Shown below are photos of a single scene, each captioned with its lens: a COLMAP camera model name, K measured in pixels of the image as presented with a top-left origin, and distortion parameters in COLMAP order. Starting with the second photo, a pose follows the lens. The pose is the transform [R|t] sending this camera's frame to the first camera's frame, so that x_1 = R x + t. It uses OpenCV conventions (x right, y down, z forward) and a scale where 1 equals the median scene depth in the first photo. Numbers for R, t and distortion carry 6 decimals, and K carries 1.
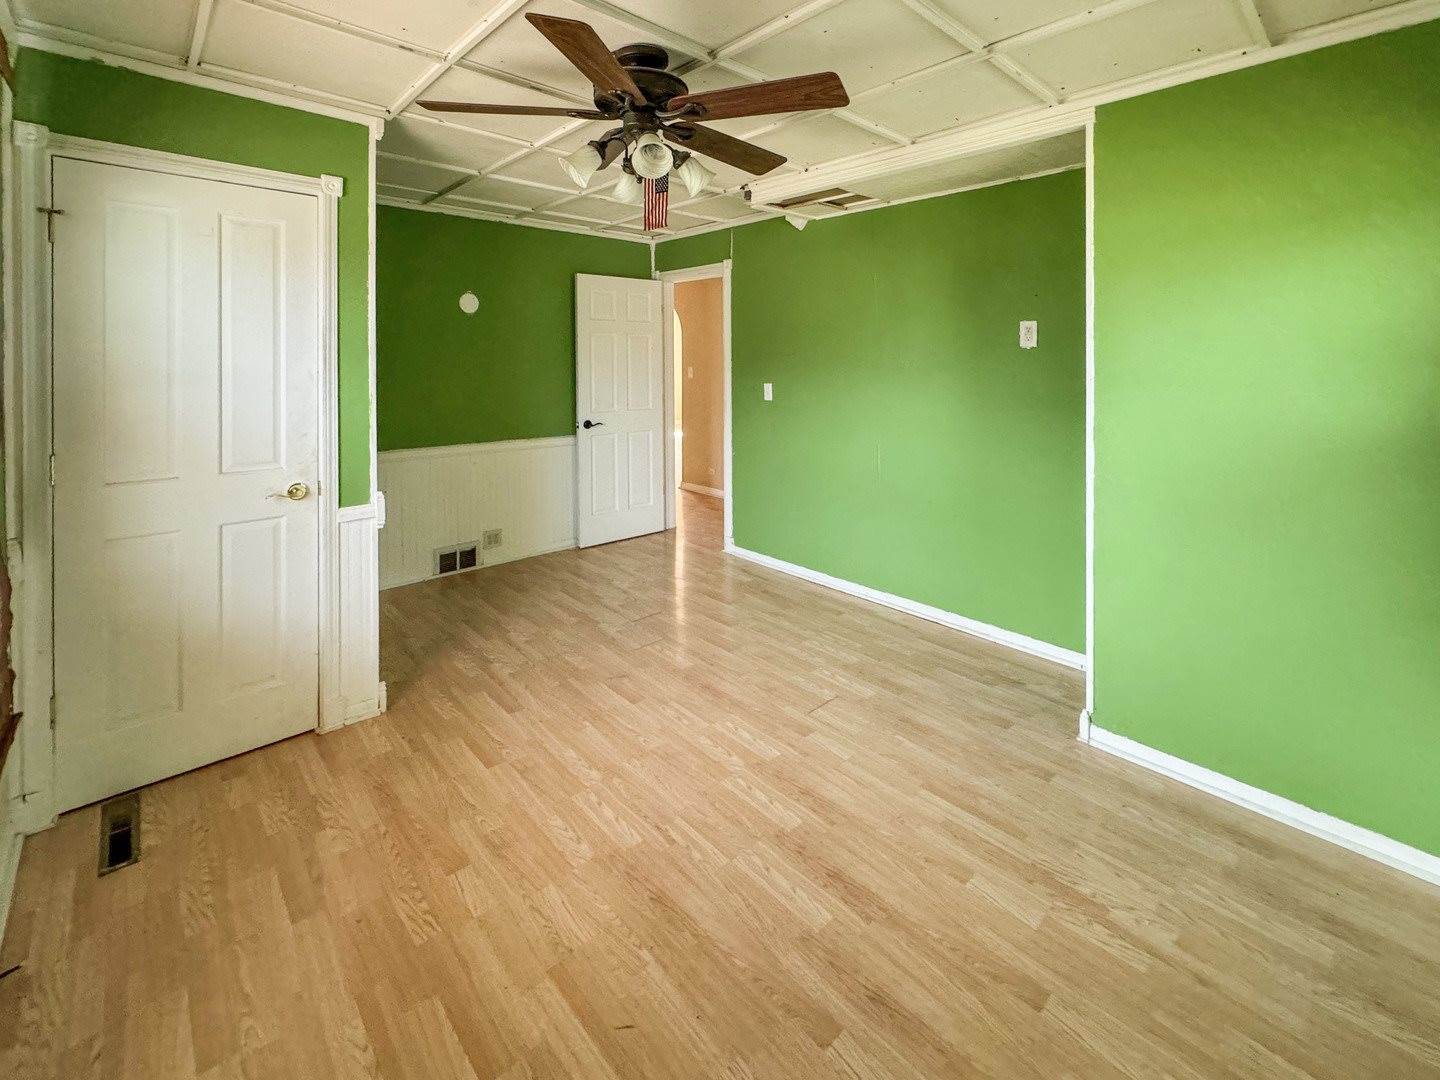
lens RADIAL K [[583.0, 0, 720.0], [0, 583.0, 540.0], [0, 0, 1]] dist [-0.002496, -0.000051]
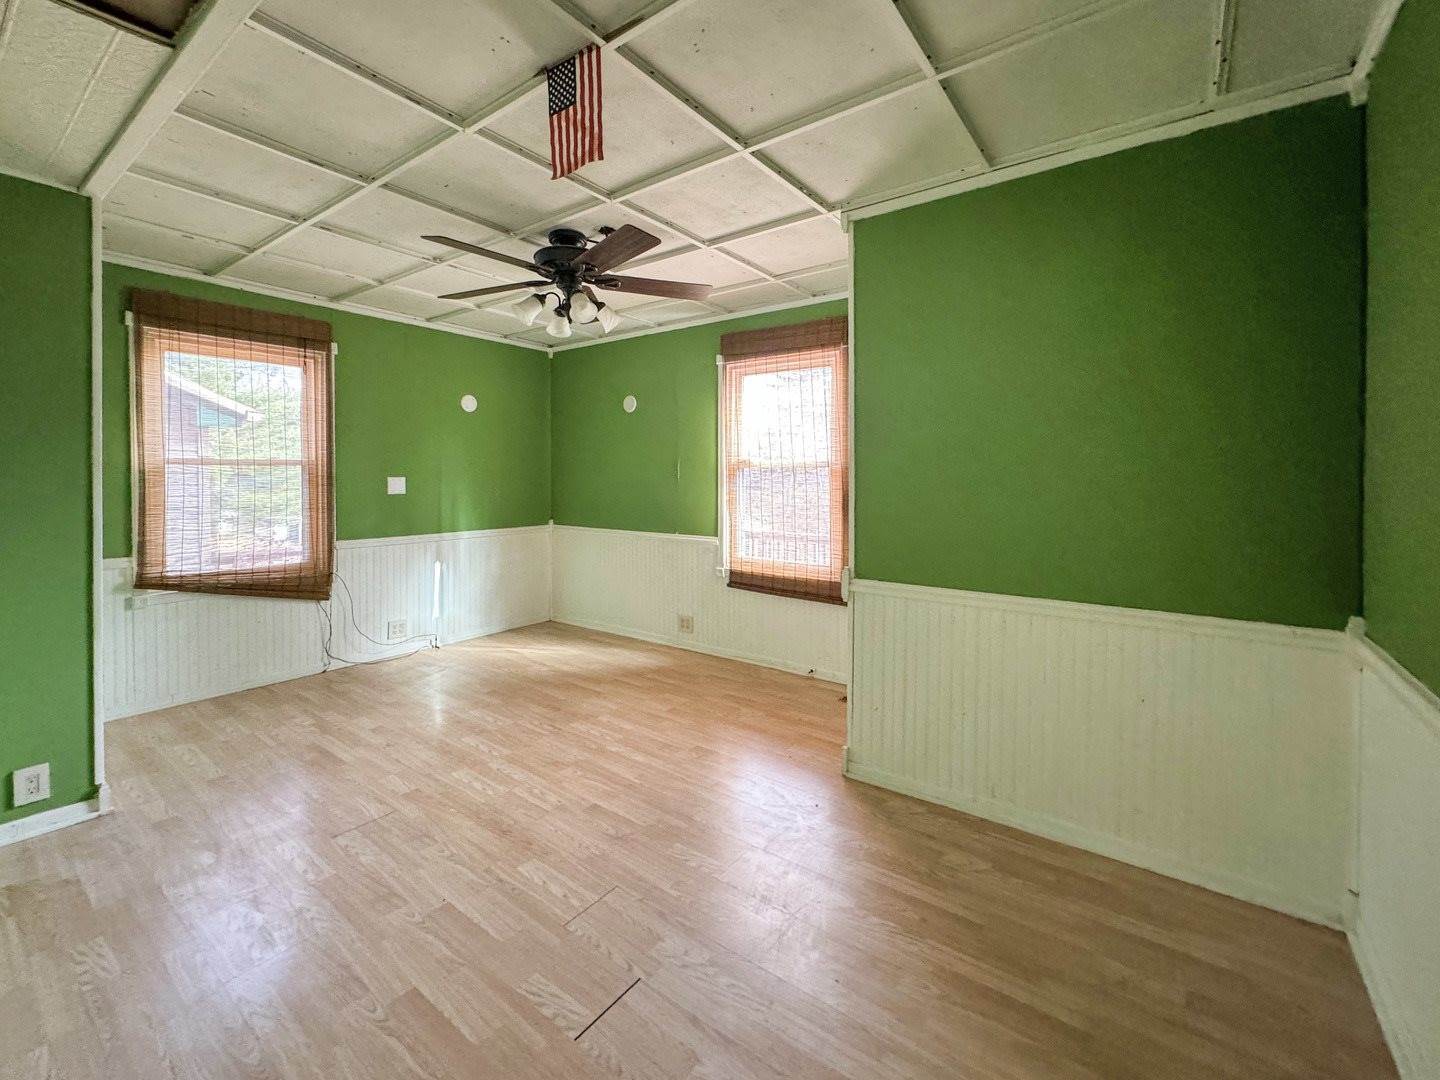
lens RADIAL K [[583.0, 0, 720.0], [0, 583.0, 540.0], [0, 0, 1]] dist [-0.002496, -0.000051]
pose [[-0.980357, 0.024770, -0.195671, -0.218008], [-0.057932, 0.912159, 0.405722, -0.589830], [0.188533, 0.409087, -0.892806, 2.111304]]
